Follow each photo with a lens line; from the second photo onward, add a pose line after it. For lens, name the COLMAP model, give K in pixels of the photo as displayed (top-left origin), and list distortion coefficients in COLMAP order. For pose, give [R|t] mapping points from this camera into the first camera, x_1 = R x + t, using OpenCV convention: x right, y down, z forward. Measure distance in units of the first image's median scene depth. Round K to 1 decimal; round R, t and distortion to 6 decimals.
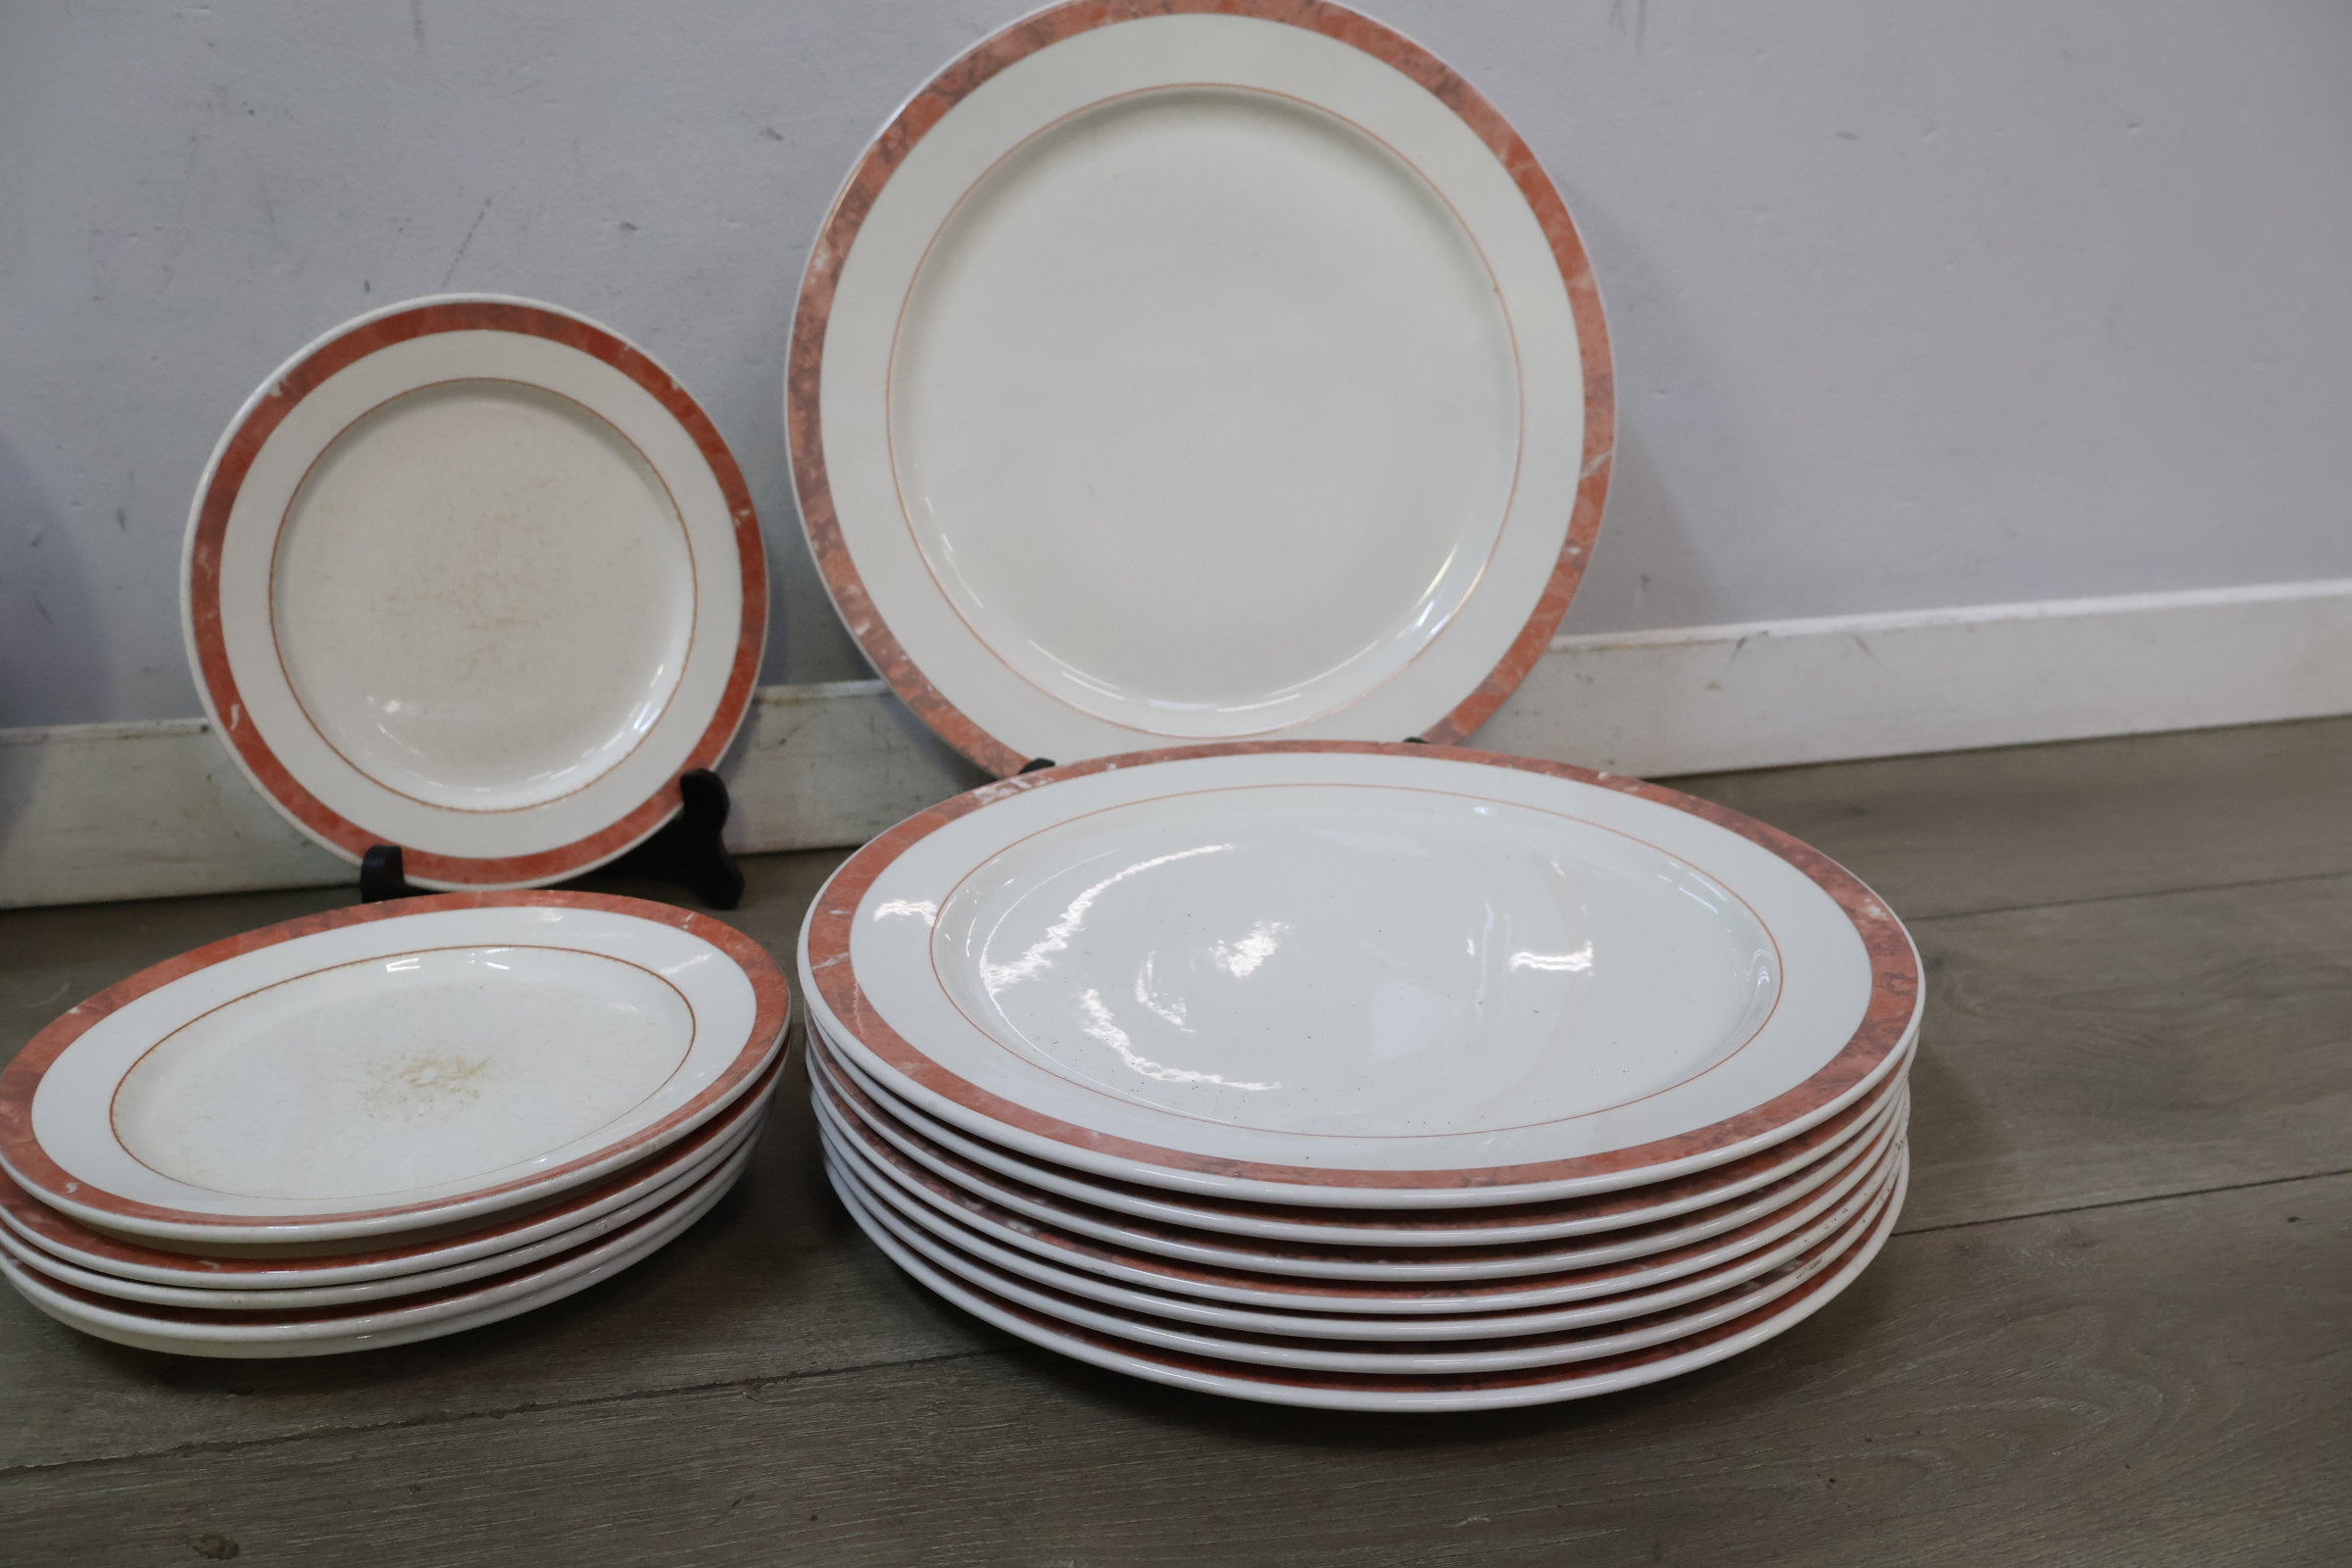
lens RADIAL K [[1999.6, 0, 1180.0], [0, 1999.6, 772.0], [0, 0, 1]] dist [0.008523, 0.004870]
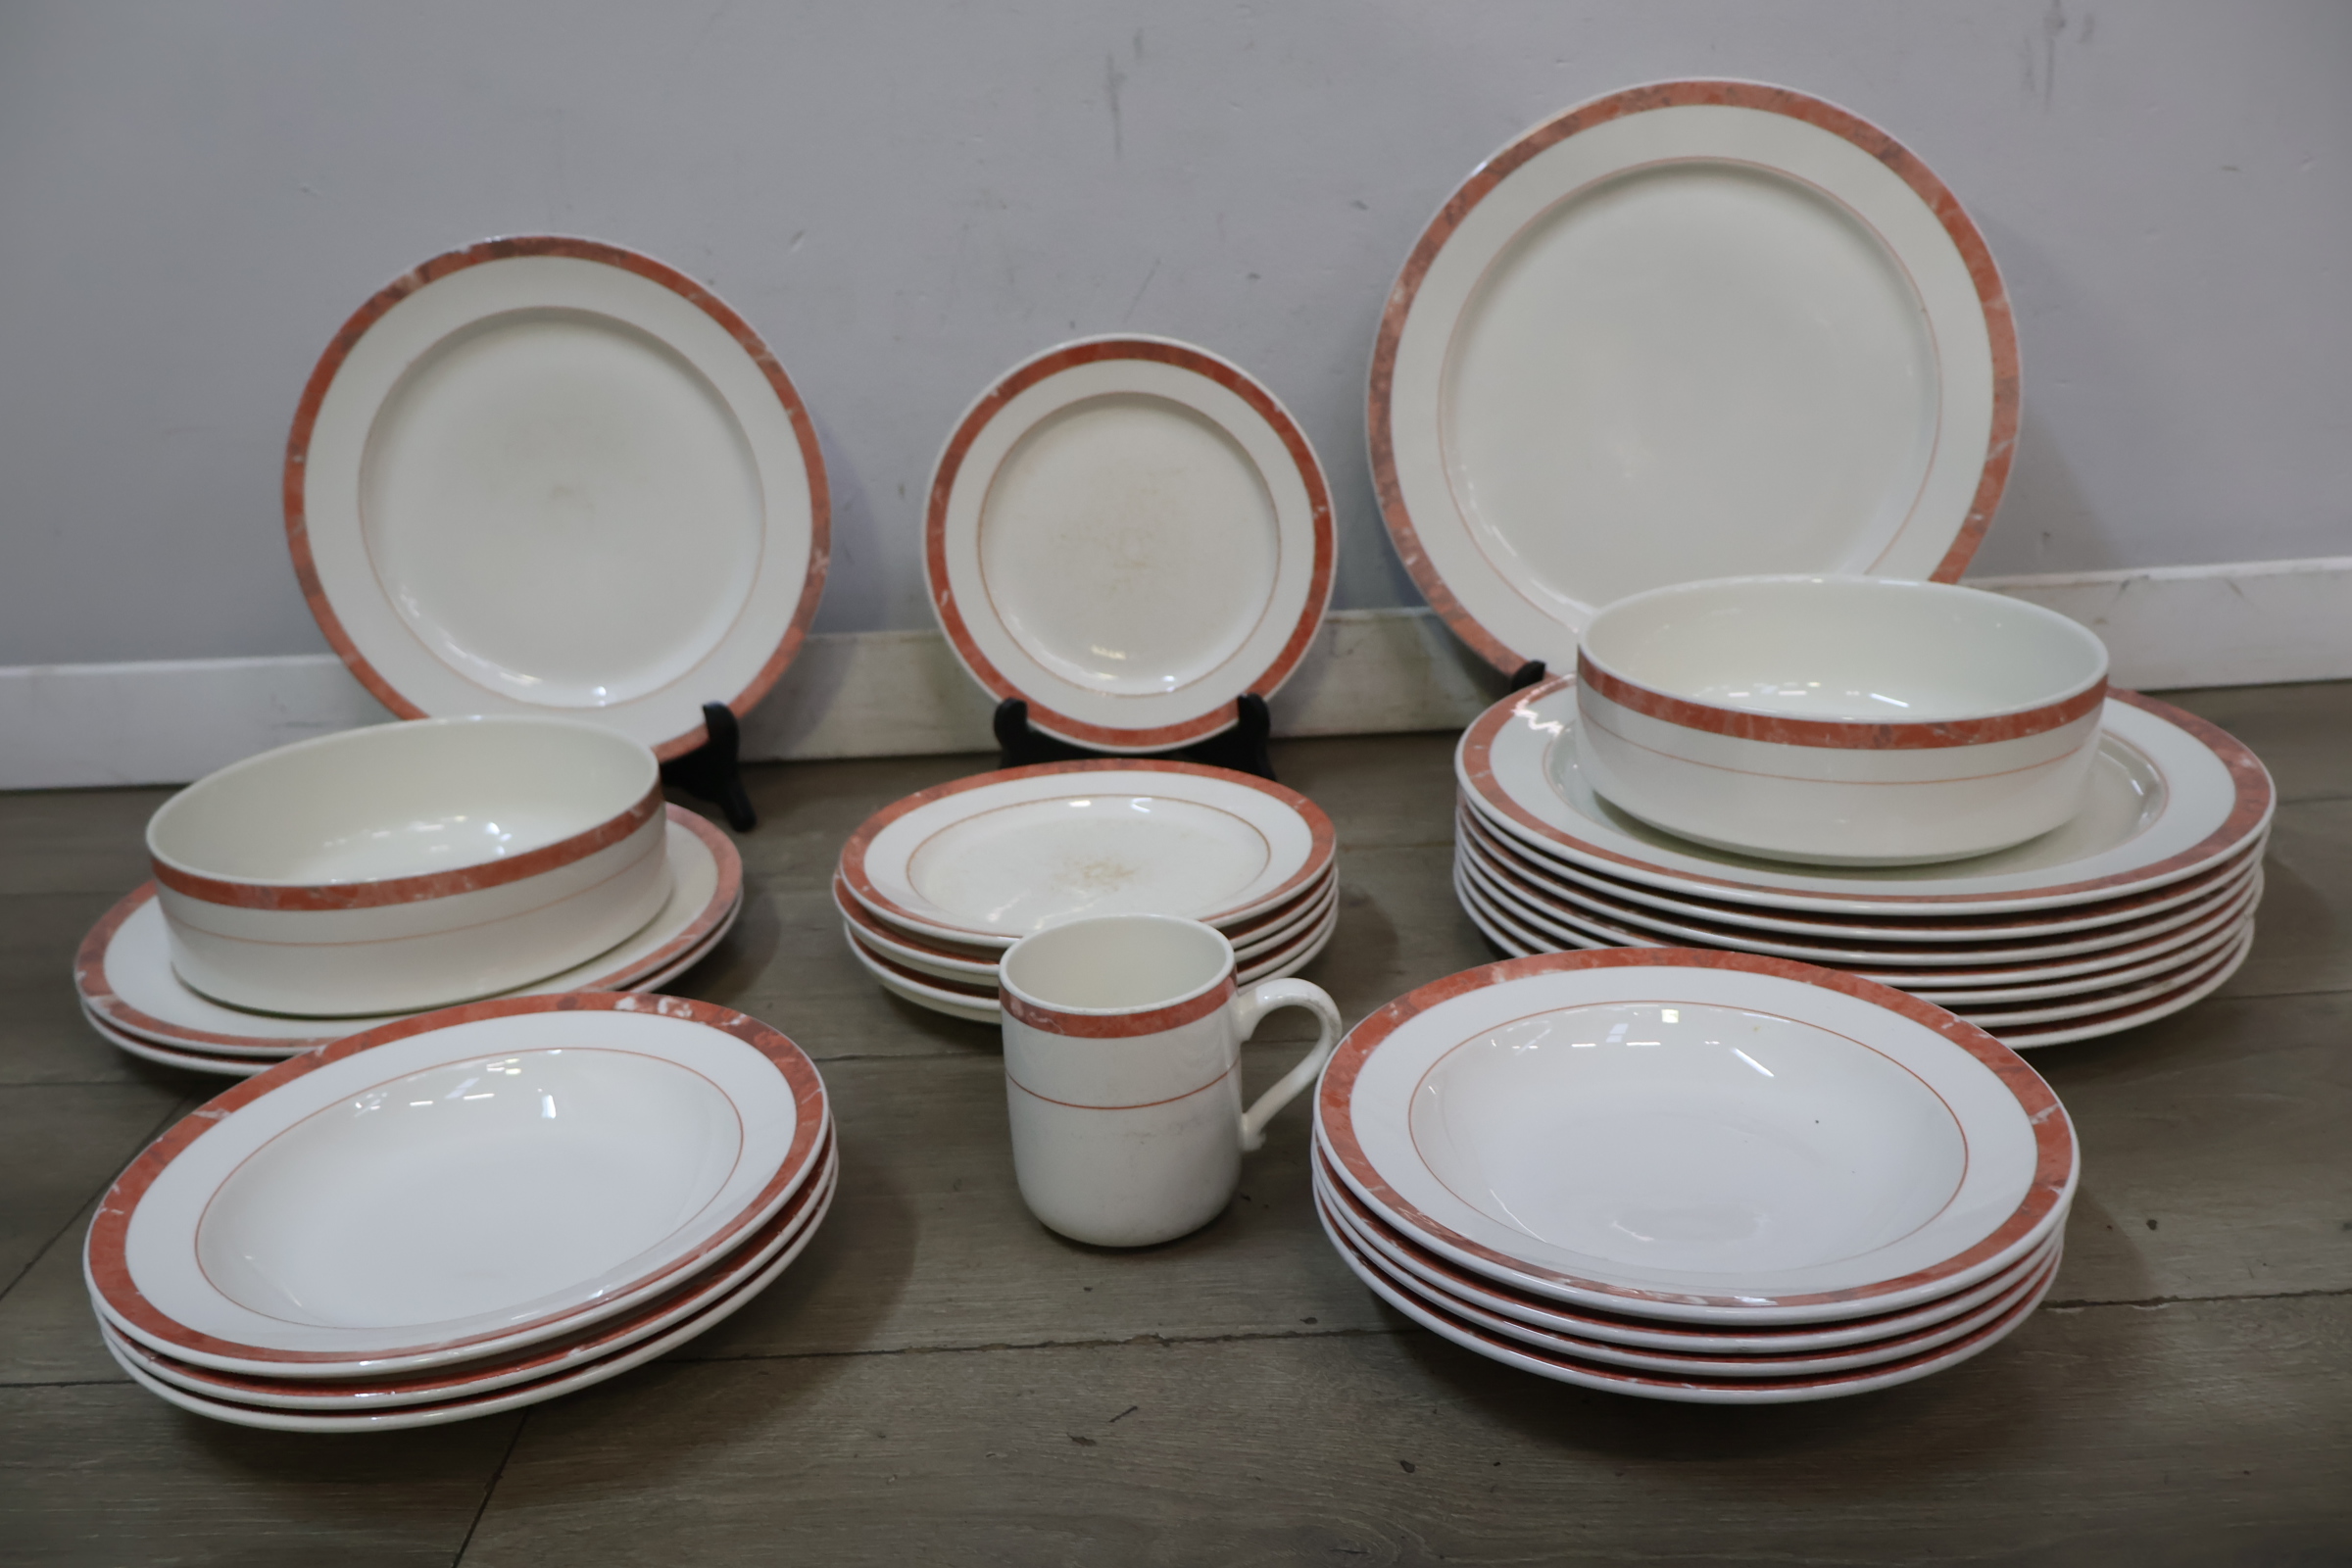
lens RADIAL K [[1999.6, 0, 1165.8], [0, 1999.6, 792.0], [0, 0, 1]] dist [0.008523, 0.004870]
pose [[0.950143, 0.064024, -0.305169, 0.111145], [-0.062295, 0.997939, 0.015412, 0.076516], [0.305527, 0.004367, 0.952173, -0.366191]]
